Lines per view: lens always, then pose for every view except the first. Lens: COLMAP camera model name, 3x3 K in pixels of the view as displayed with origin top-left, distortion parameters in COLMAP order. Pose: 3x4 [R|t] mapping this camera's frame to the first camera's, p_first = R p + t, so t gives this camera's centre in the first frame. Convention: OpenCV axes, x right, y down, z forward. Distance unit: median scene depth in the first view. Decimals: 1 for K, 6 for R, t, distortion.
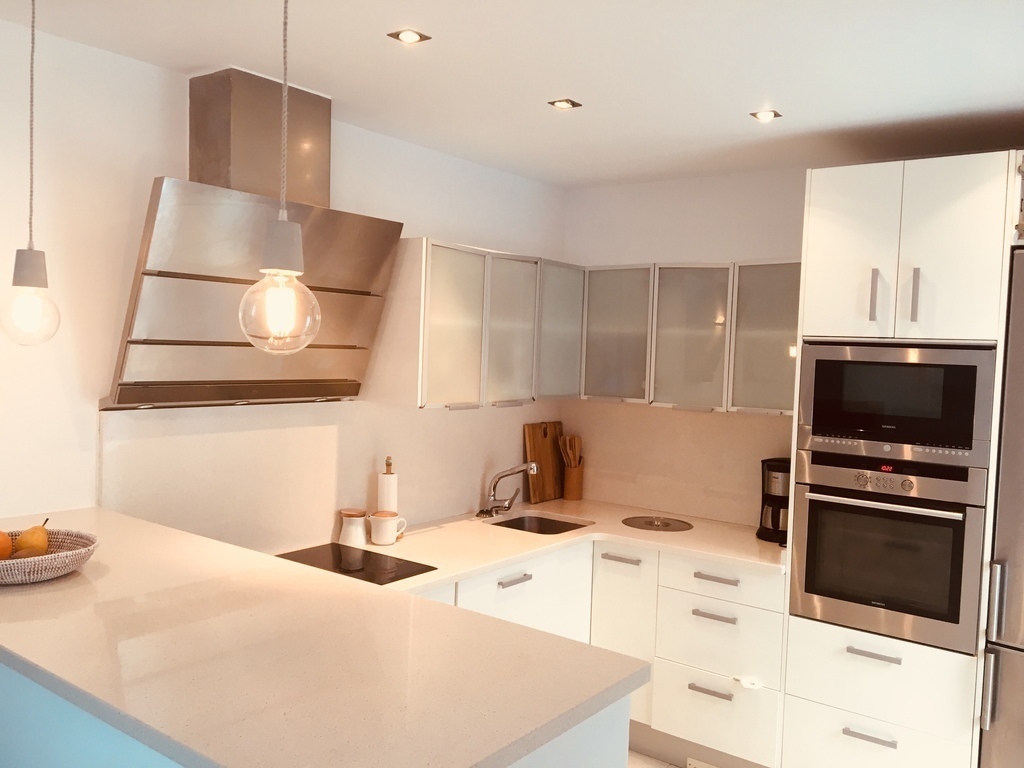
lens RADIAL K [[860.3, 0, 512.0], [0, 860.3, 384.0], [0, 0, 1]] dist [0.059963, -0.086414]
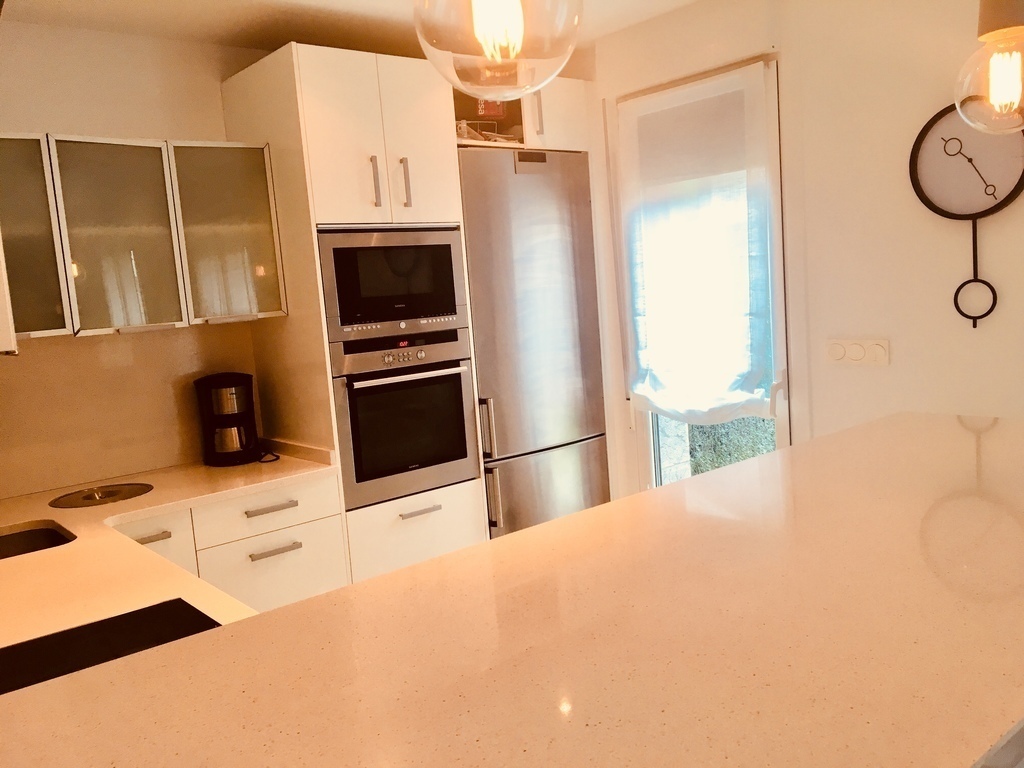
lens RADIAL K [[860.3, 0, 512.0], [0, 860.3, 384.0], [0, 0, 1]] dist [0.059963, -0.086414]
pose [[0.220264, -0.170628, 0.960401, -0.565063], [0.126847, 0.981232, 0.145237, 0.006009], [-0.967158, 0.089833, 0.237773, 0.585377]]
